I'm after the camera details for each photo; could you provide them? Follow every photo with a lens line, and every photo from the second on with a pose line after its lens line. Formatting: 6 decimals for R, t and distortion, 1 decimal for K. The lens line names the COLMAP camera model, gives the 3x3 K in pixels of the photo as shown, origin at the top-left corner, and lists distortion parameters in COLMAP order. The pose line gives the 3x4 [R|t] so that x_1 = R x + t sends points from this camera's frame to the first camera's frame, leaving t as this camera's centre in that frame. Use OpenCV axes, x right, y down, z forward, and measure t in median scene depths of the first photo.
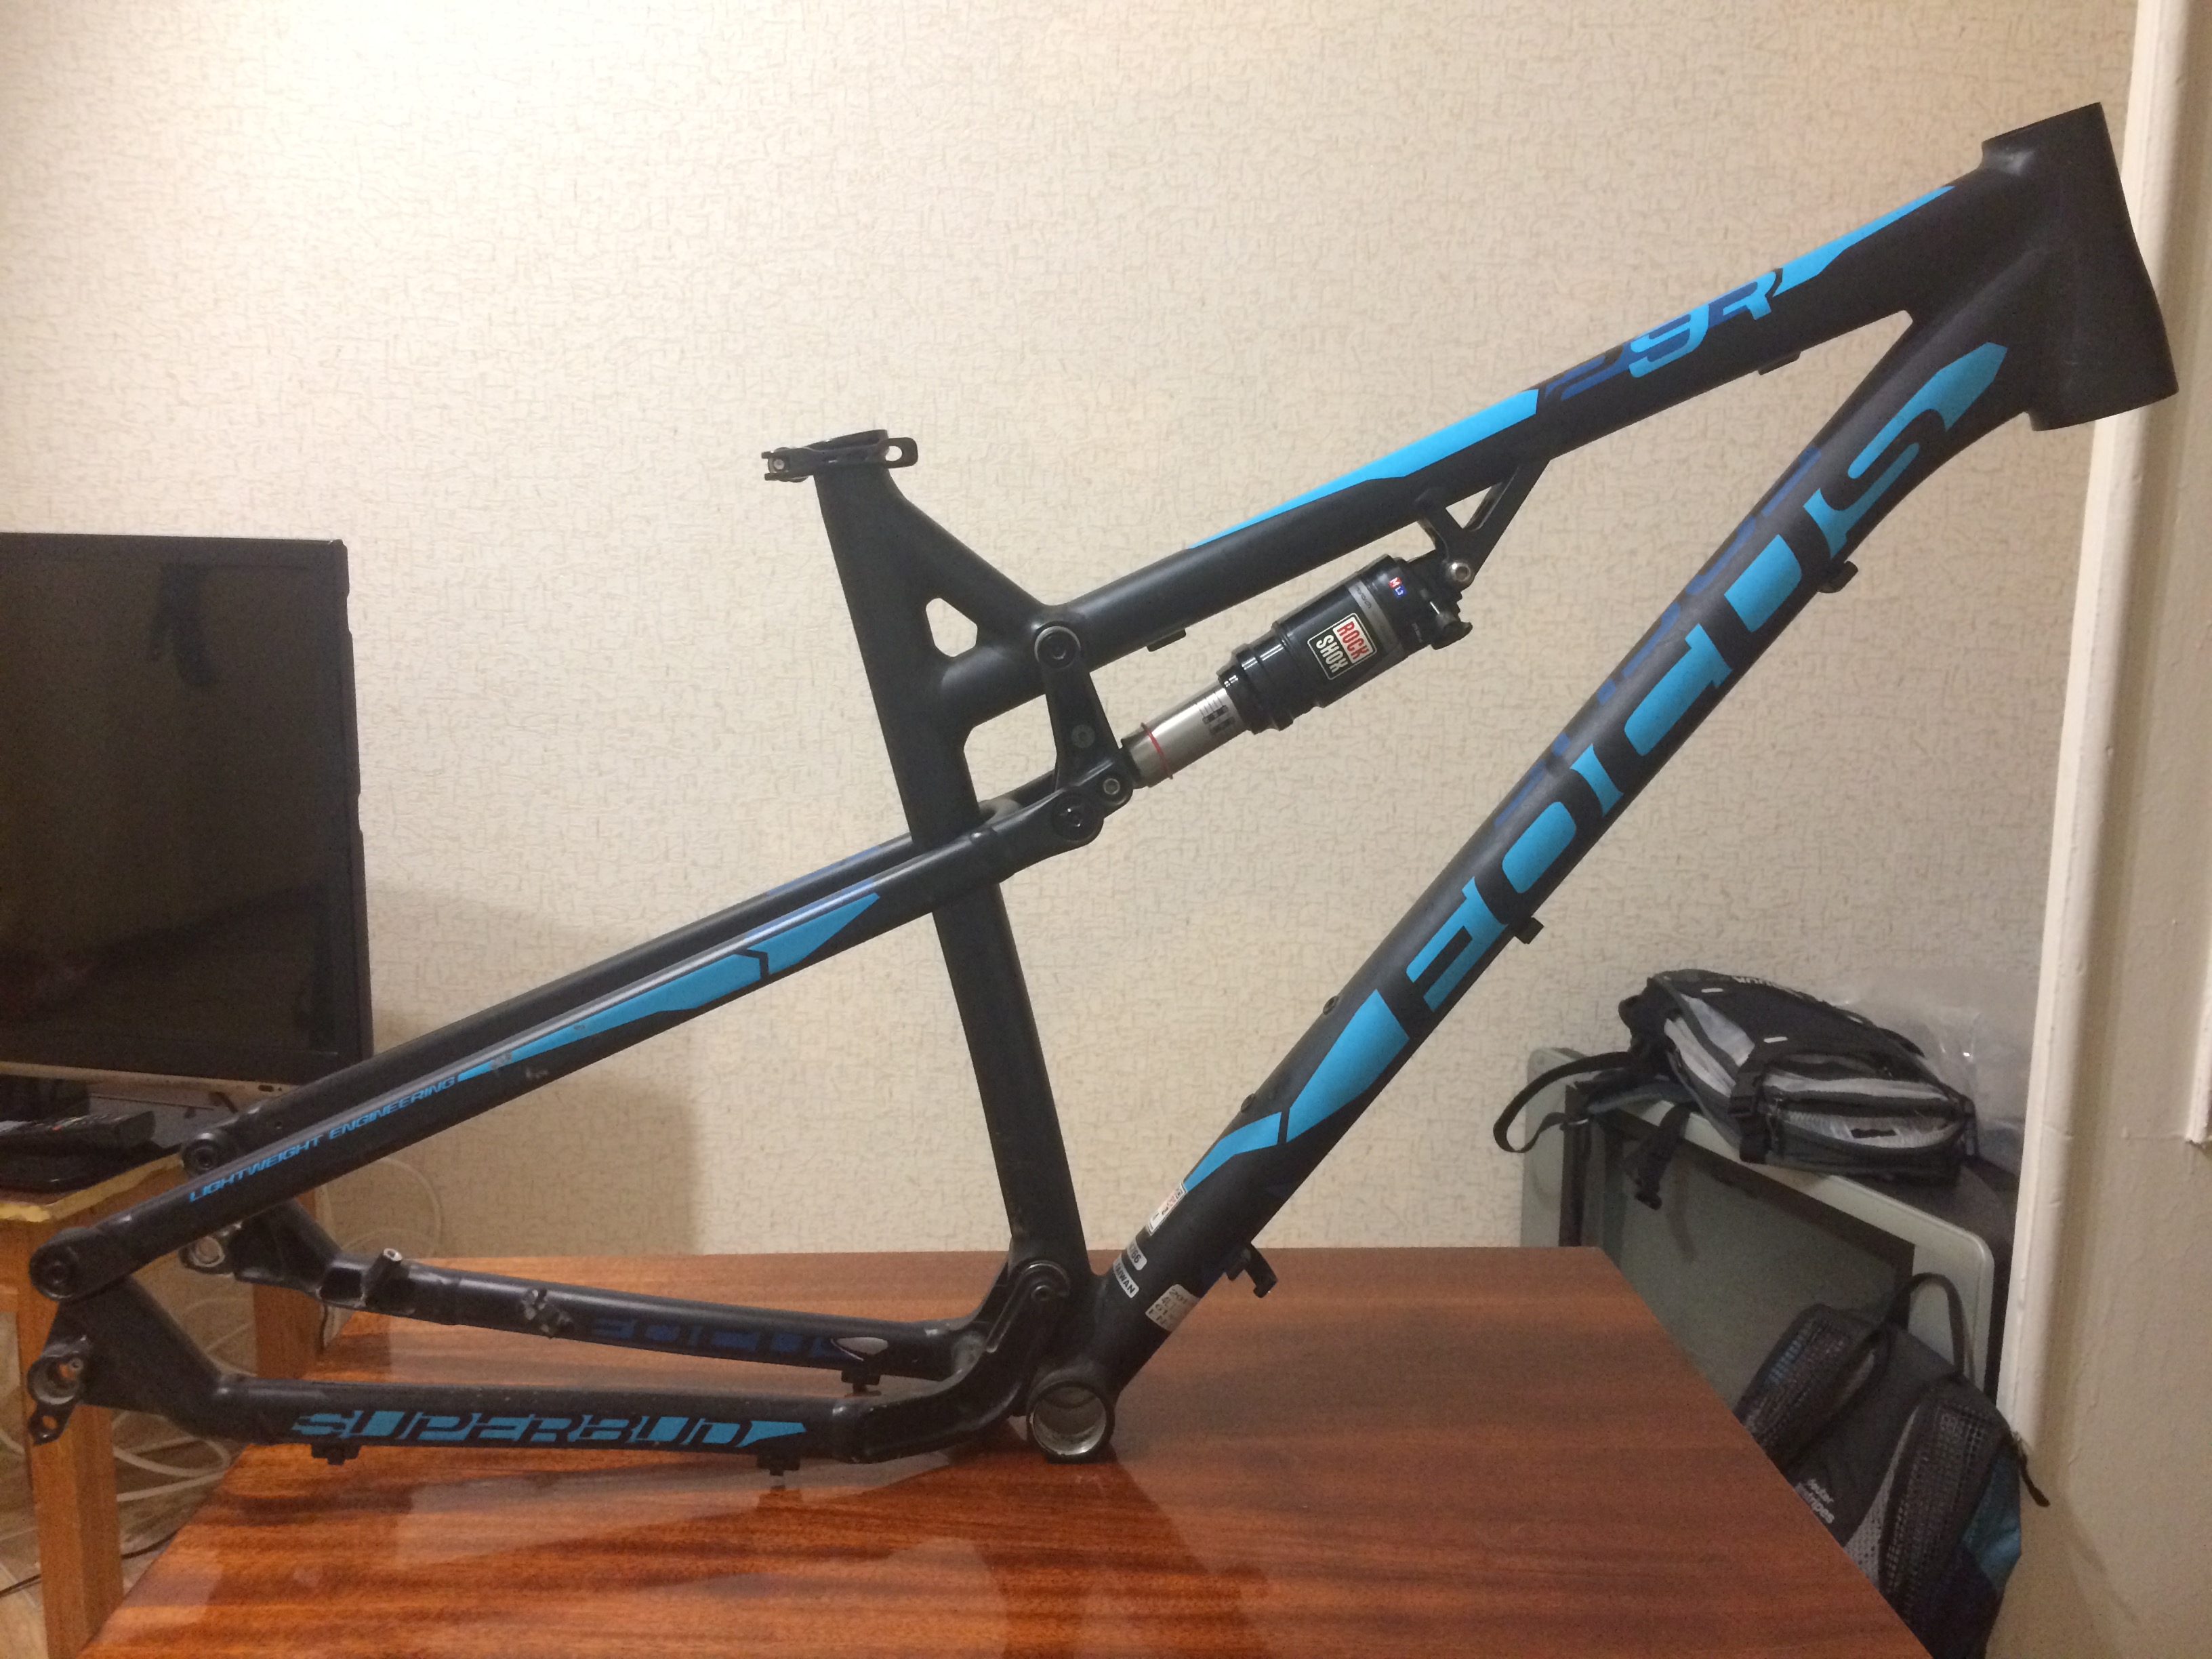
lens RADIAL K [[1856.7, 0, 1115.0], [0, 1856.7, 816.2], [0, 0, 1]] dist [0.072903, -0.094838]
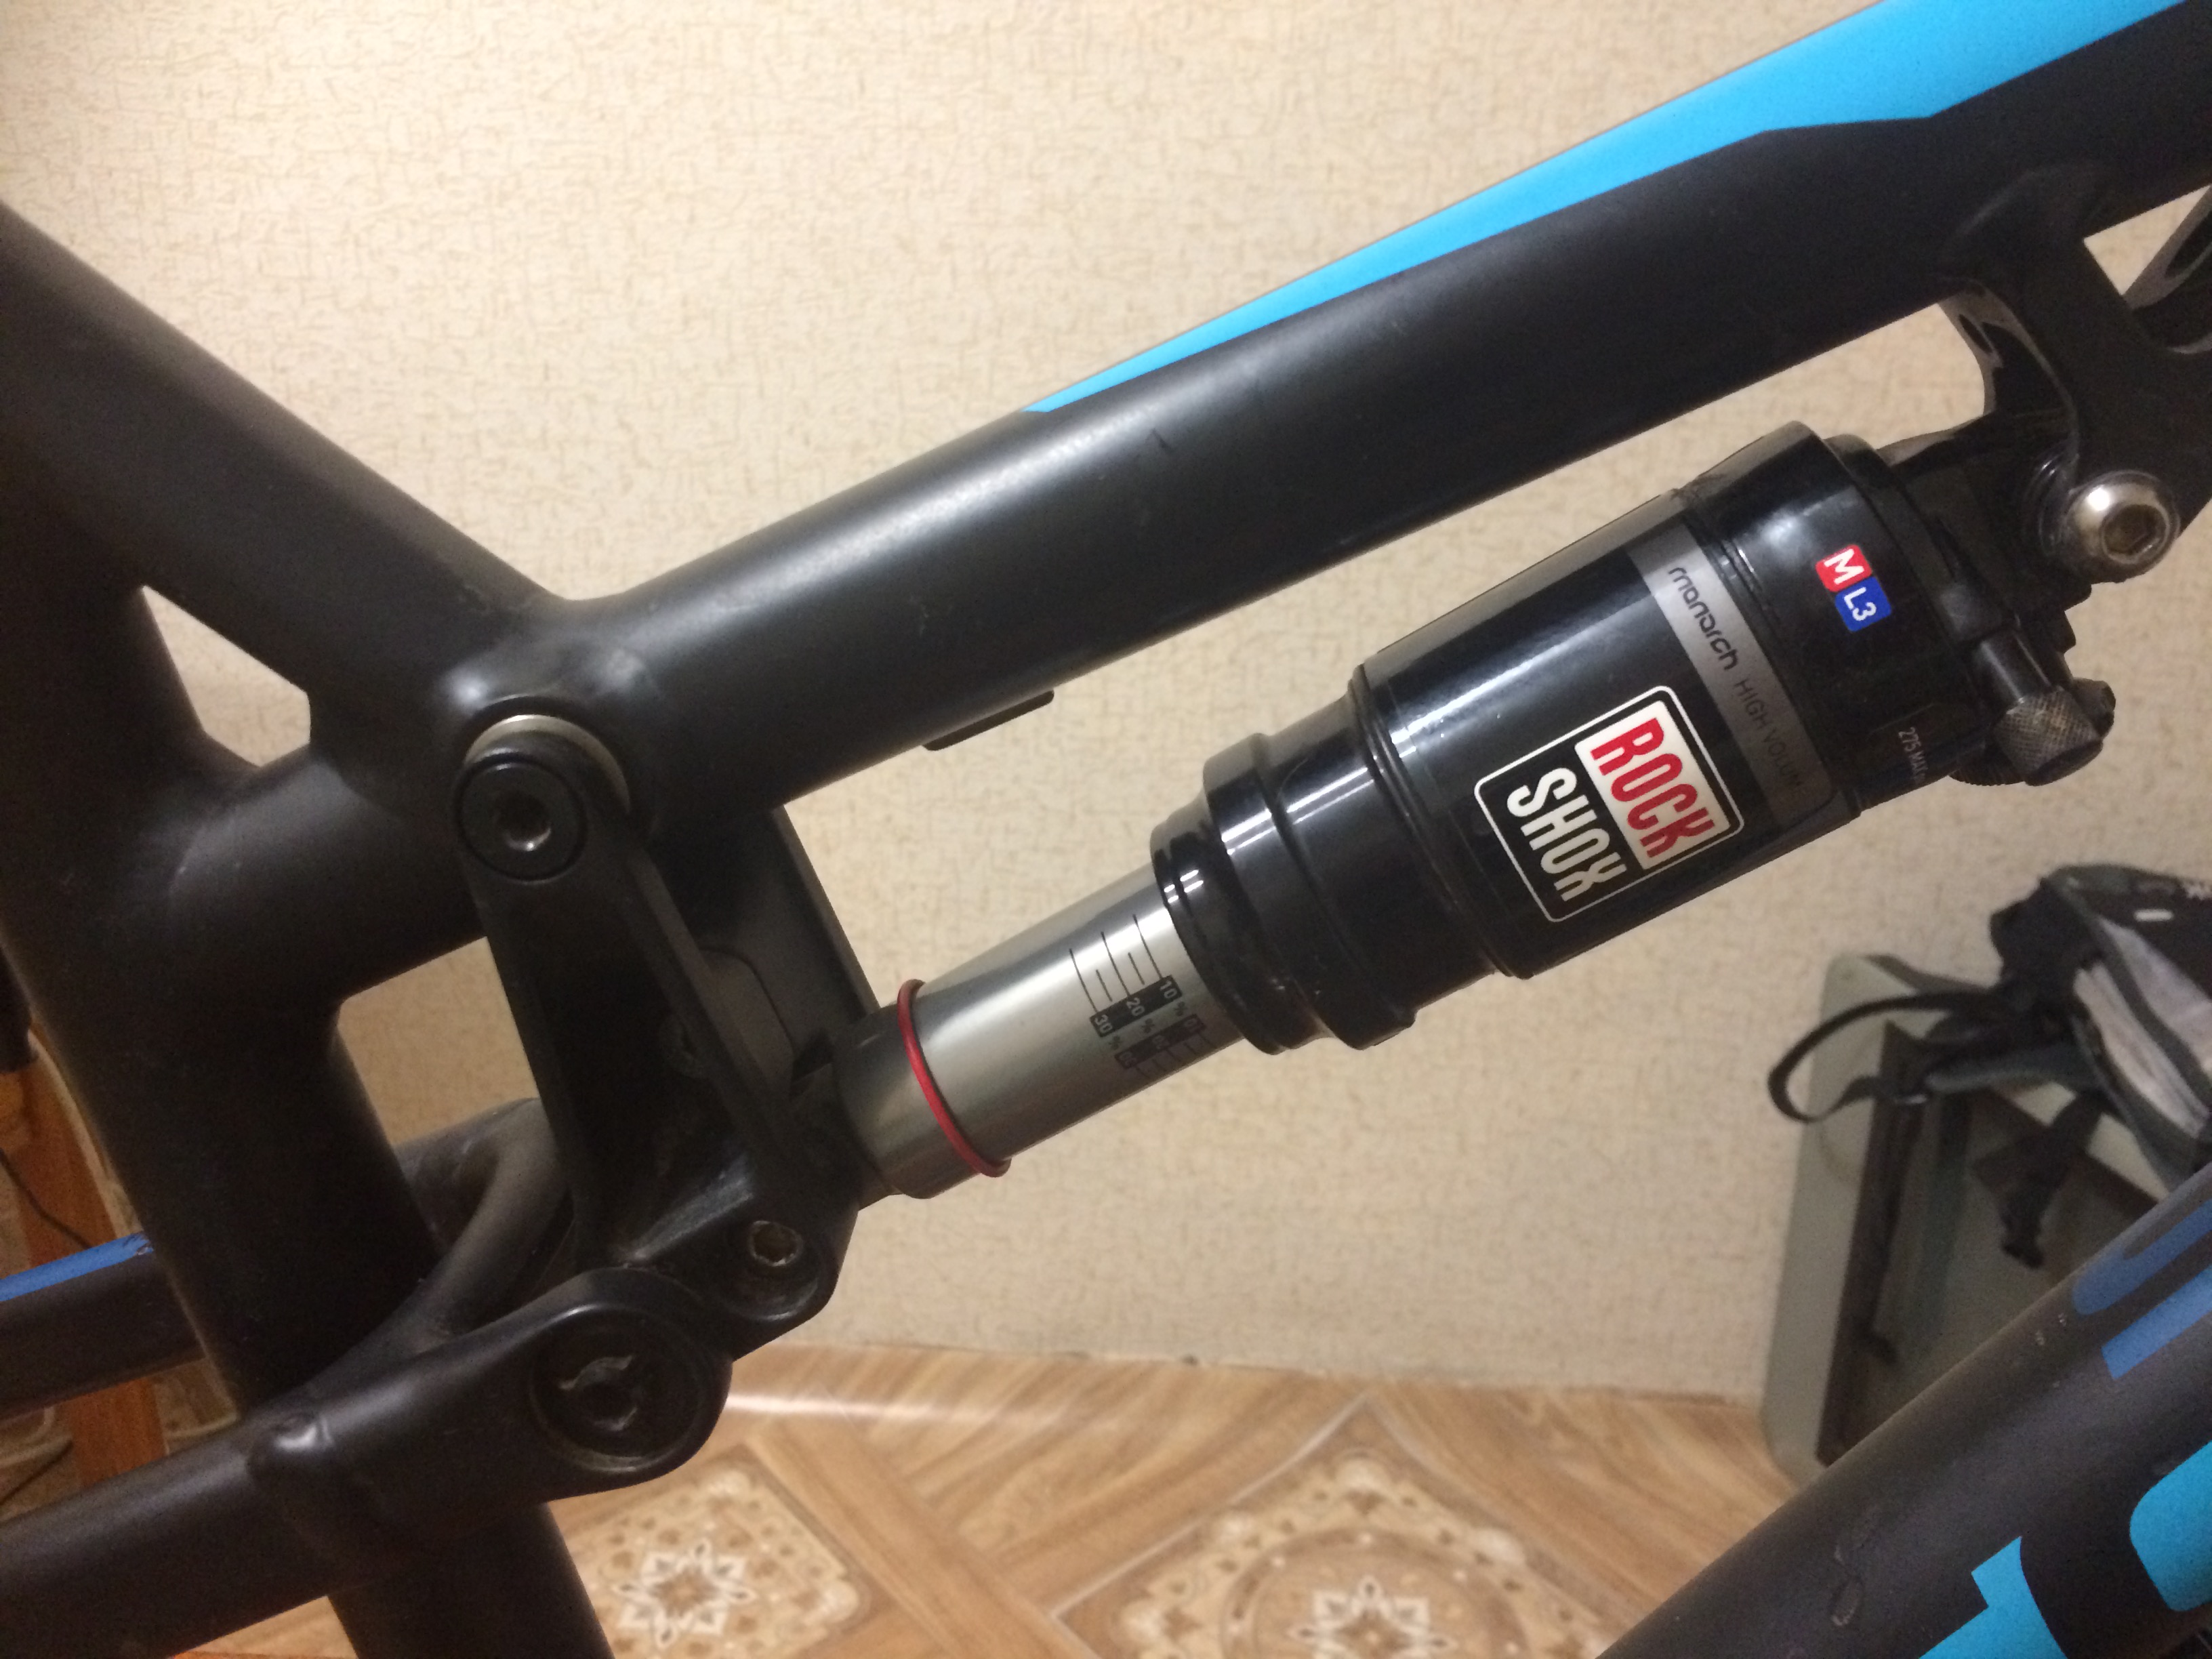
lens RADIAL K [[1856.7, 0, 1119.4], [0, 1856.7, 805.8], [0, 0, 1]] dist [0.072903, -0.094838]
pose [[0.994256, 0.028472, -0.103168, 0.045739], [-0.006580, 0.978402, 0.206607, -0.080525], [0.106822, -0.204741, 0.972970, 0.412330]]
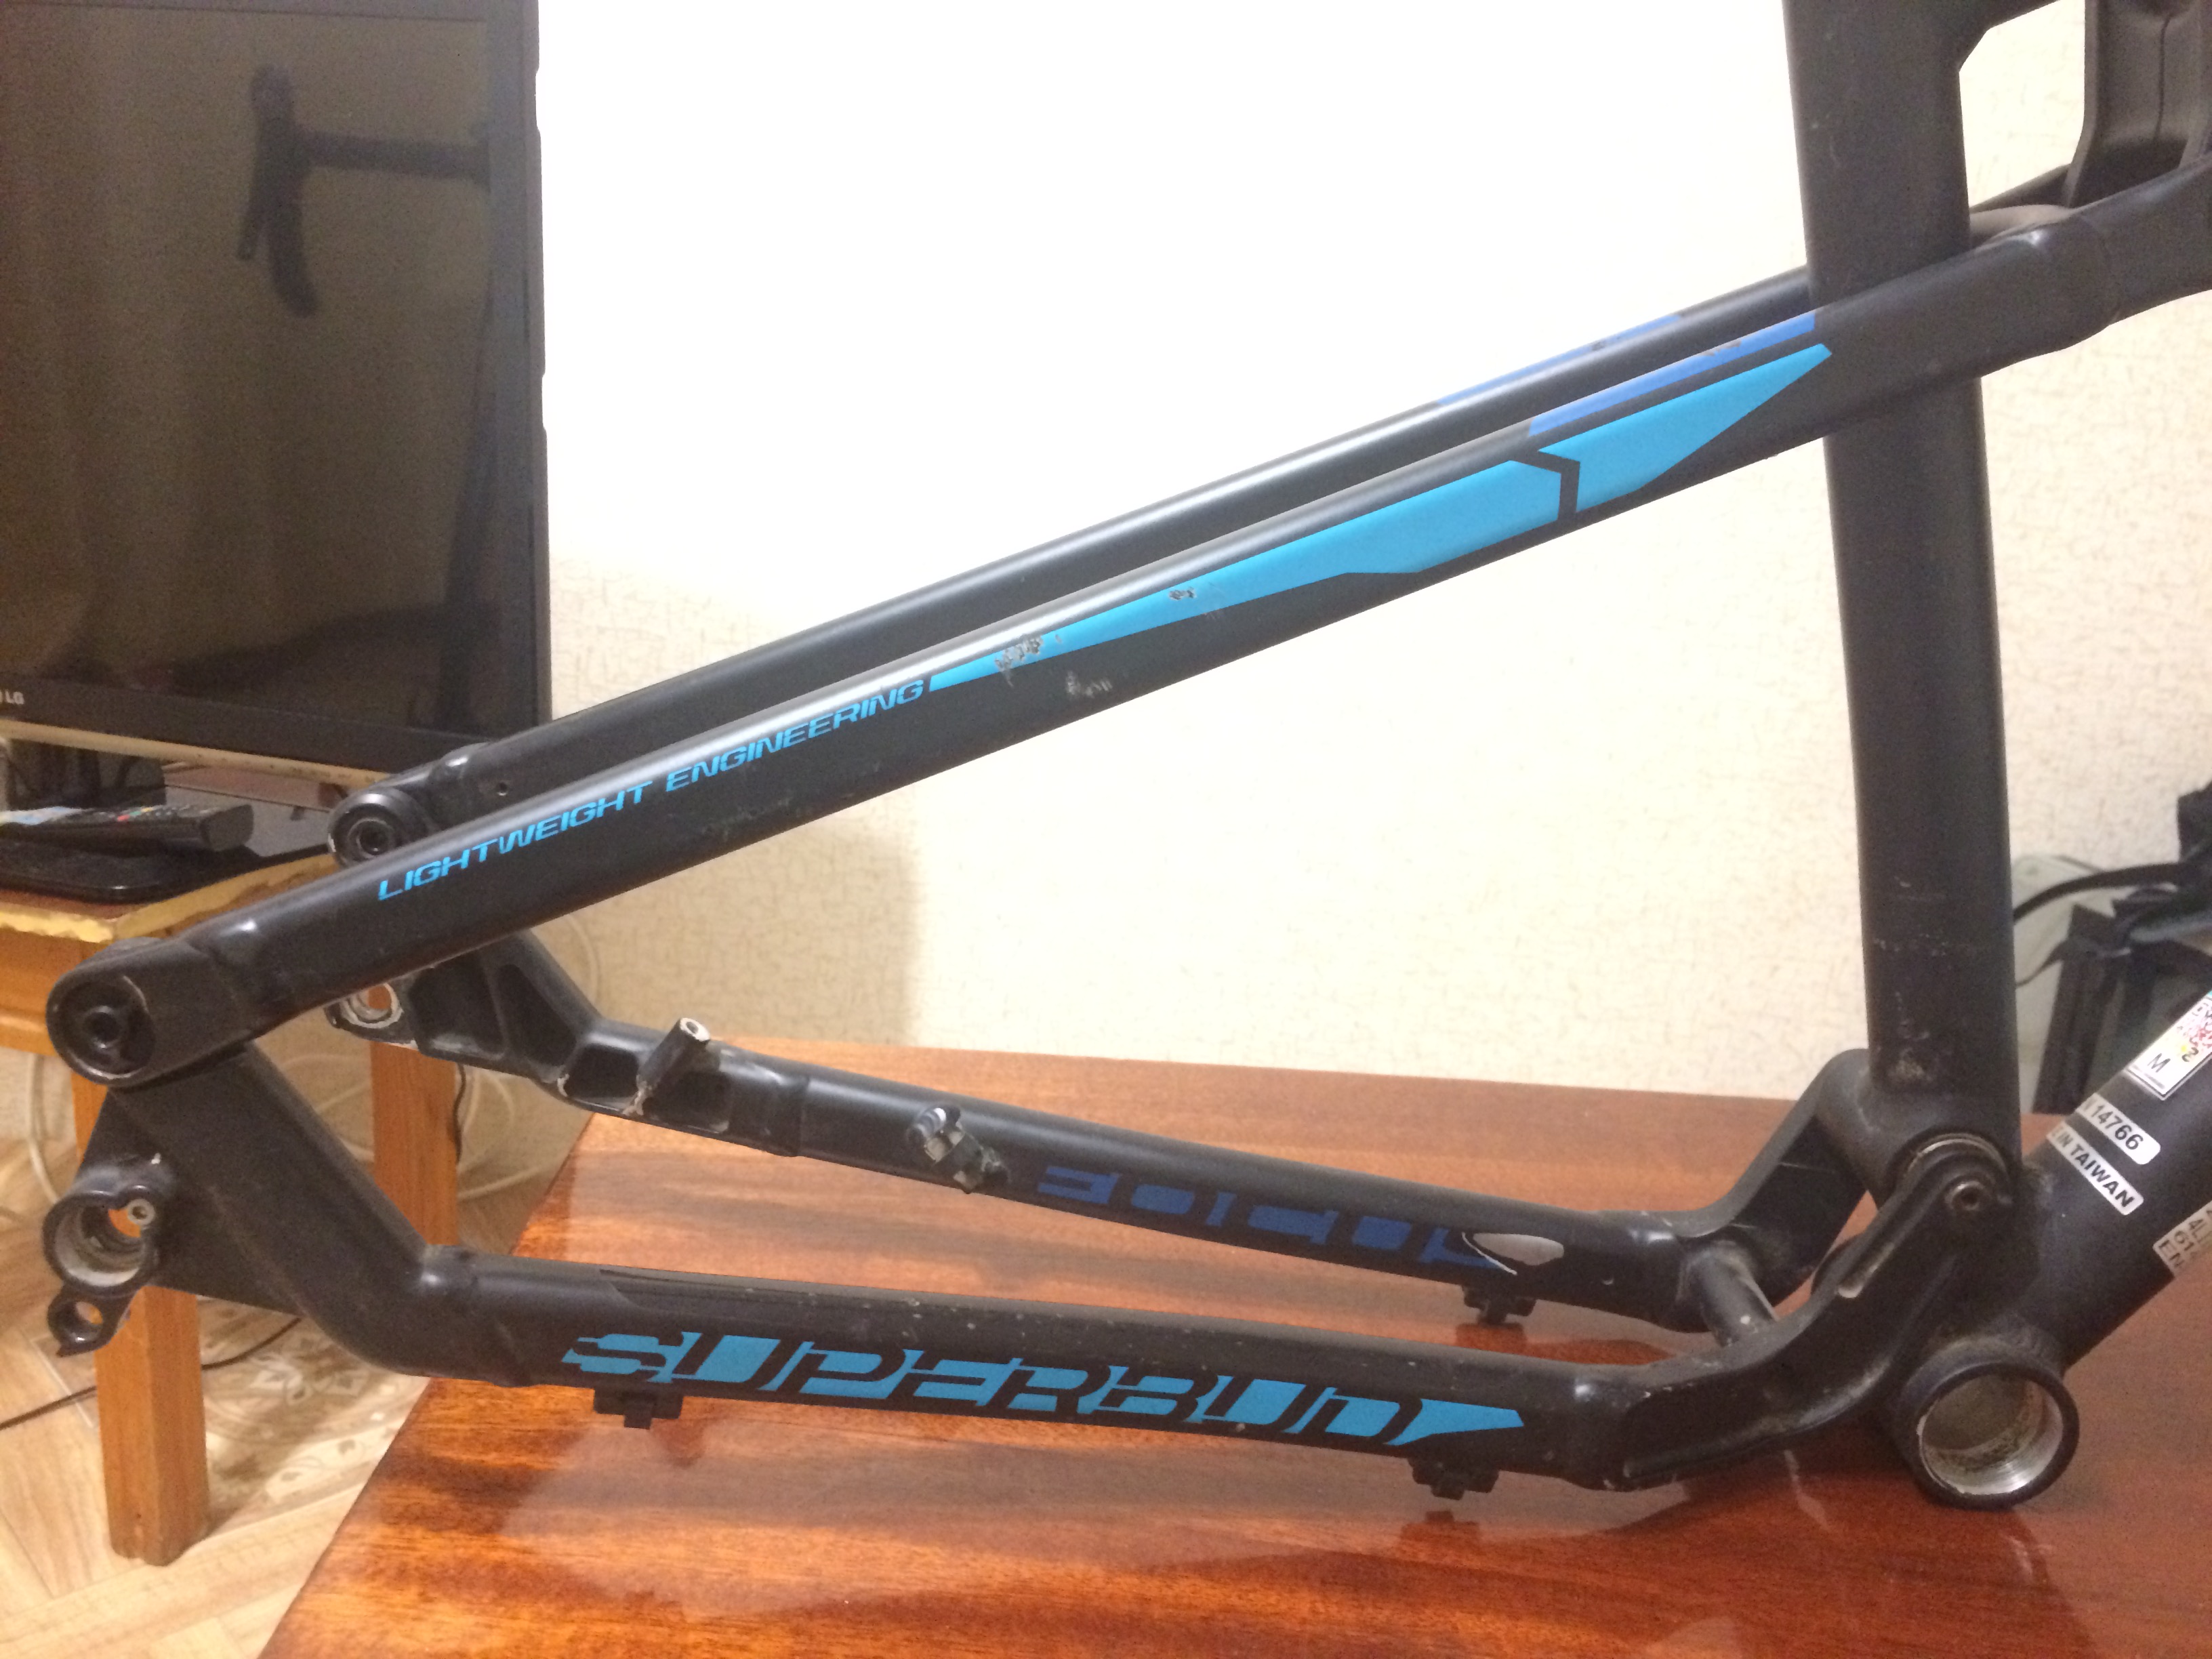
lens RADIAL K [[1856.7, 0, 1104.3], [0, 1856.7, 825.4], [0, 0, 1]] dist [0.072903, -0.094838]
pose [[0.997499, 0.063246, -0.031547, -0.155047], [-0.059494, 0.992340, 0.108267, 0.065257], [0.038153, -0.106119, 0.993621, 0.282788]]
